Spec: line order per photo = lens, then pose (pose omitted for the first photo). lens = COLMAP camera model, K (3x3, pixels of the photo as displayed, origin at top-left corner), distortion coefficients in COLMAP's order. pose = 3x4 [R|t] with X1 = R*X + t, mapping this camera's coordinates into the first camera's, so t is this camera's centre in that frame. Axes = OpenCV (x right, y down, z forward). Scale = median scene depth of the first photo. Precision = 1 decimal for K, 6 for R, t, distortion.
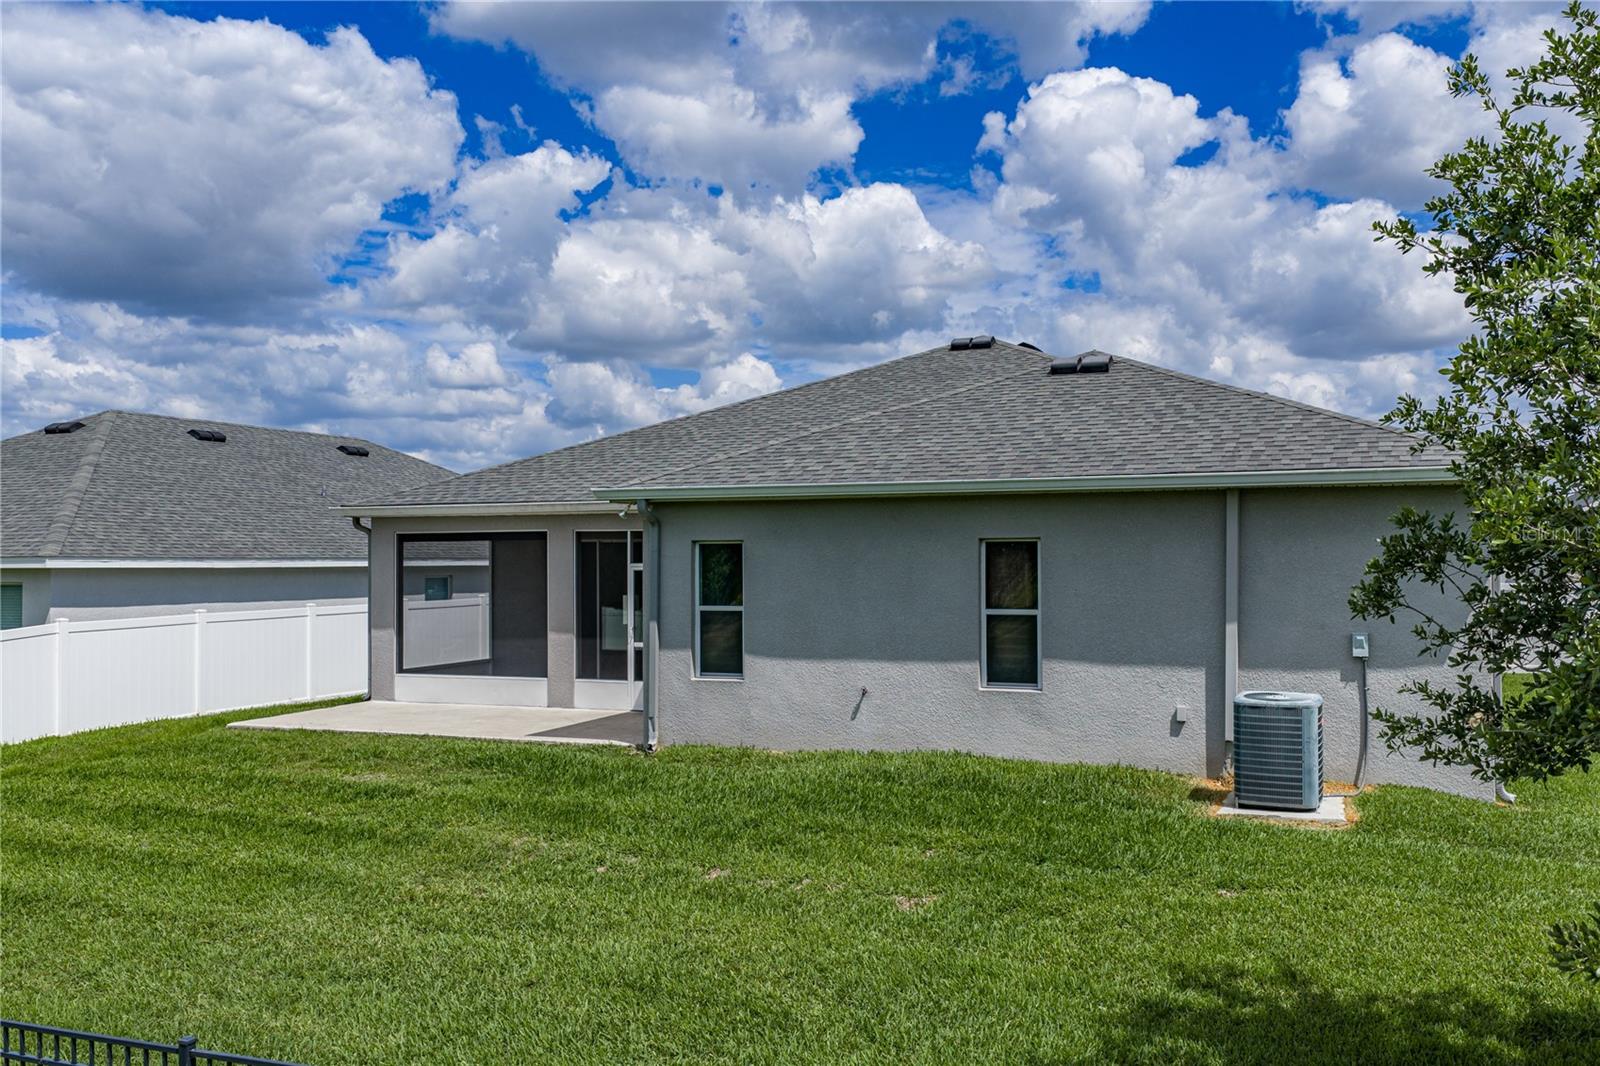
lens RADIAL K [[1392.4, 0, 806.0], [0, 1392.4, 518.8], [0, 0, 1]] dist [0.032168, -0.004980]
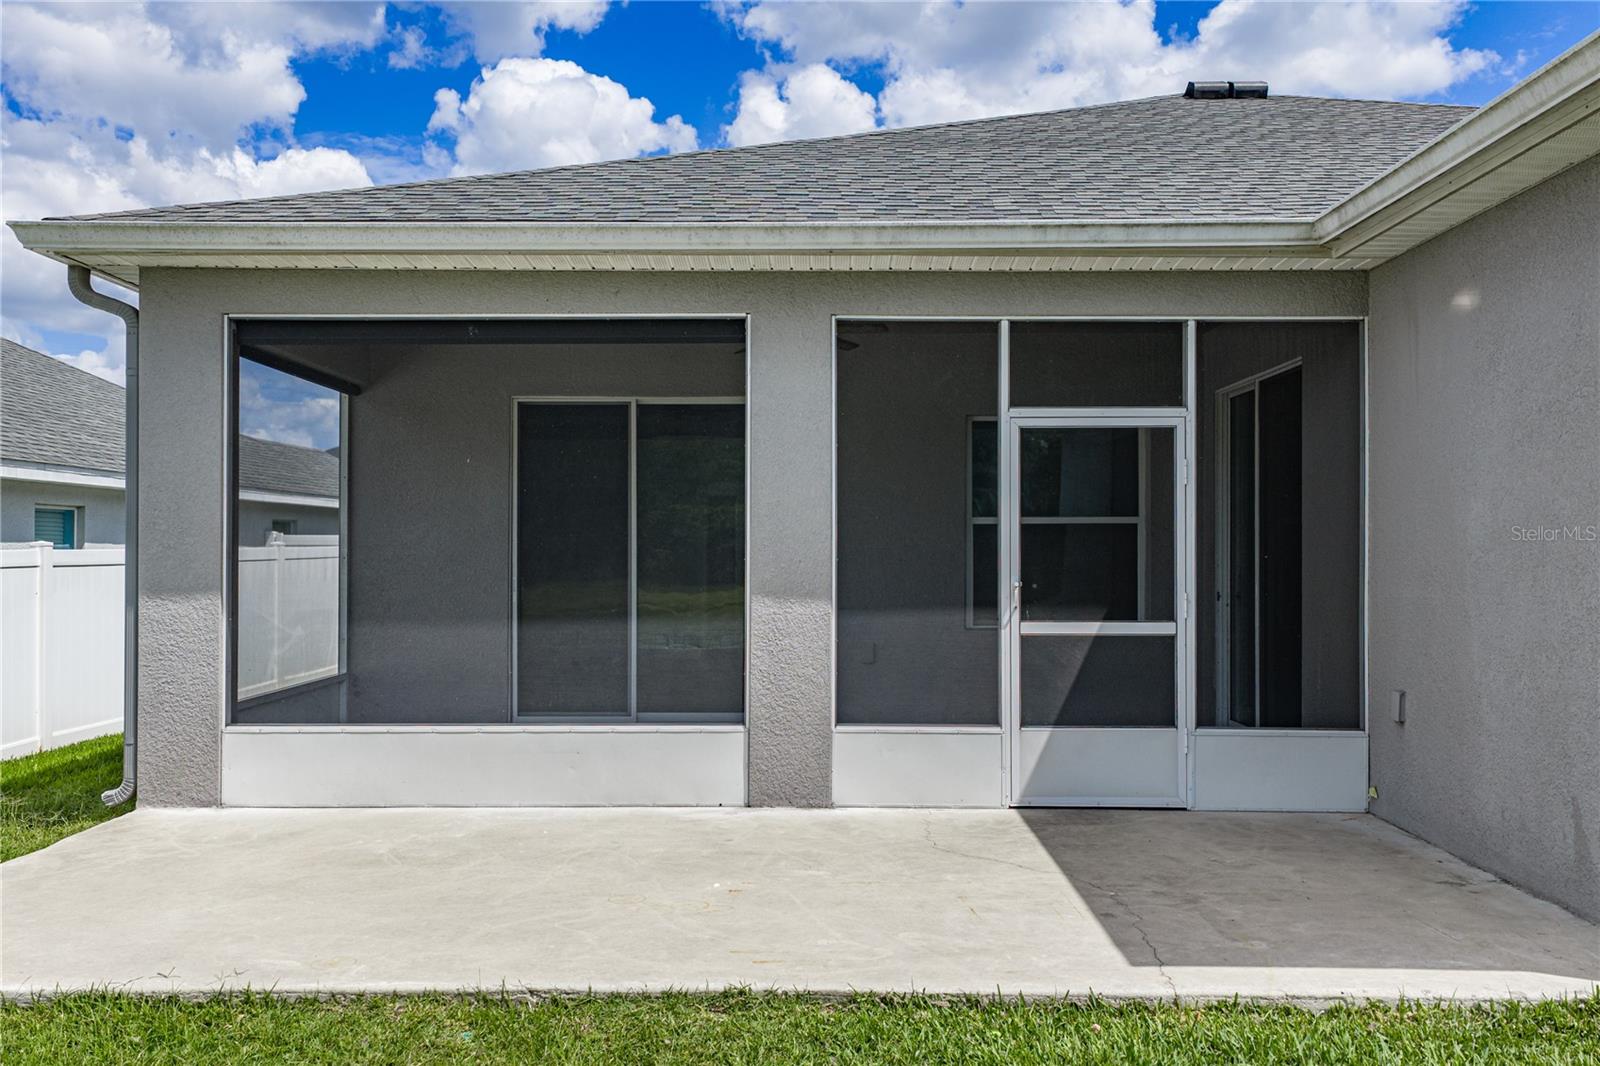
lens RADIAL K [[1392.4, 0, 783.7], [0, 1392.4, 523.4], [0, 0, 1]] dist [0.032168, -0.004980]
pose [[0.927800, 0.014779, 0.372785, -0.295240], [-0.017523, 0.999839, 0.003973, 0.057743], [-0.372666, -0.010218, 0.927909, 0.632379]]
